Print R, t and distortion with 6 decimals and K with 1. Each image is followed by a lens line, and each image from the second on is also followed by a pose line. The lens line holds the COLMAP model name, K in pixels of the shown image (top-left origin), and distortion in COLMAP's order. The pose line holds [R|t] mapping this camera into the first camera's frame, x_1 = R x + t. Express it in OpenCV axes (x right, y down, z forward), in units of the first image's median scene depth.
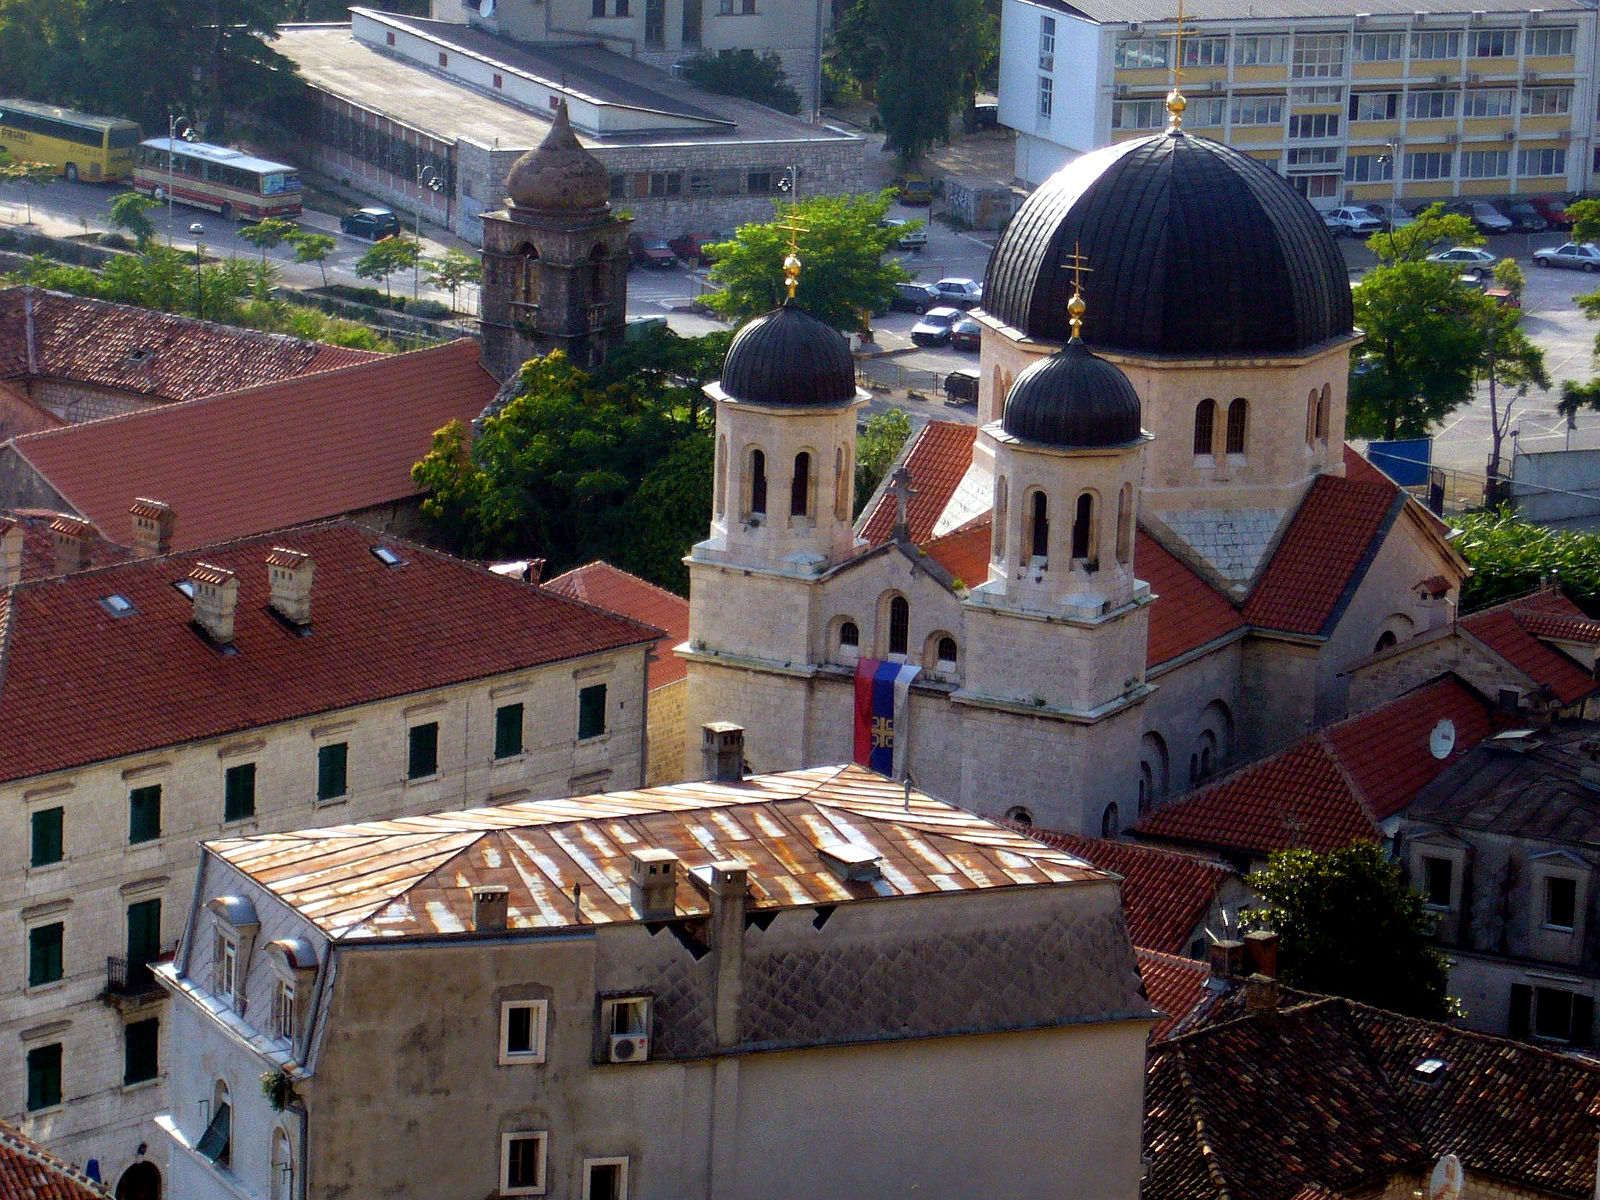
lens RADIAL K [[6599.4, 0, 800.0], [0, 6599.4, 600.0], [0, 0, 1]] dist [0.153291, 1.101250]
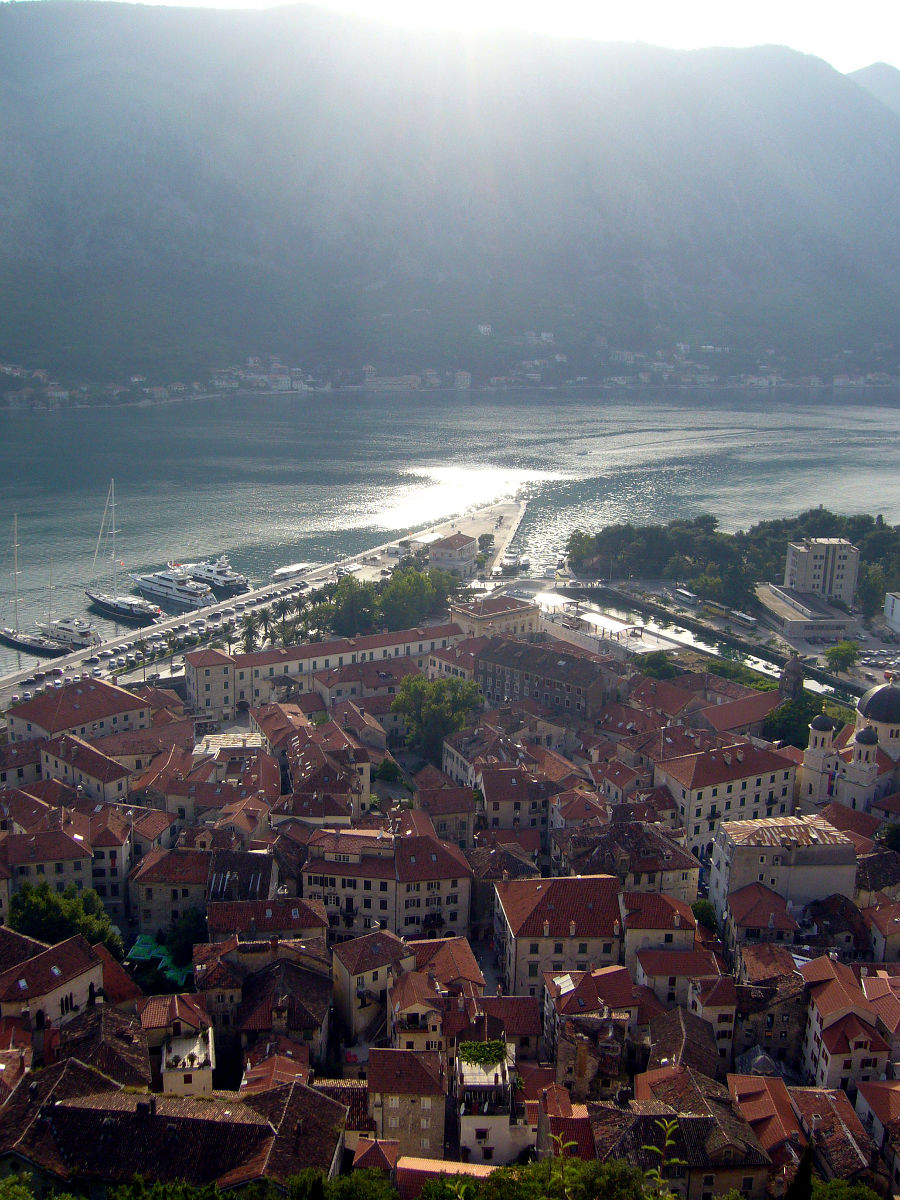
lens RADIAL K [[1216.8, 0, 450.0], [0, 1216.8, 600.0], [0, 0, 1]] dist [-0.056962, 0.000476]
pose [[0.943779, 0.068285, -0.323446, 0.029791], [-0.071798, 0.997419, 0.001074, -0.134470], [0.322685, 0.022209, 0.946246, -0.238883]]
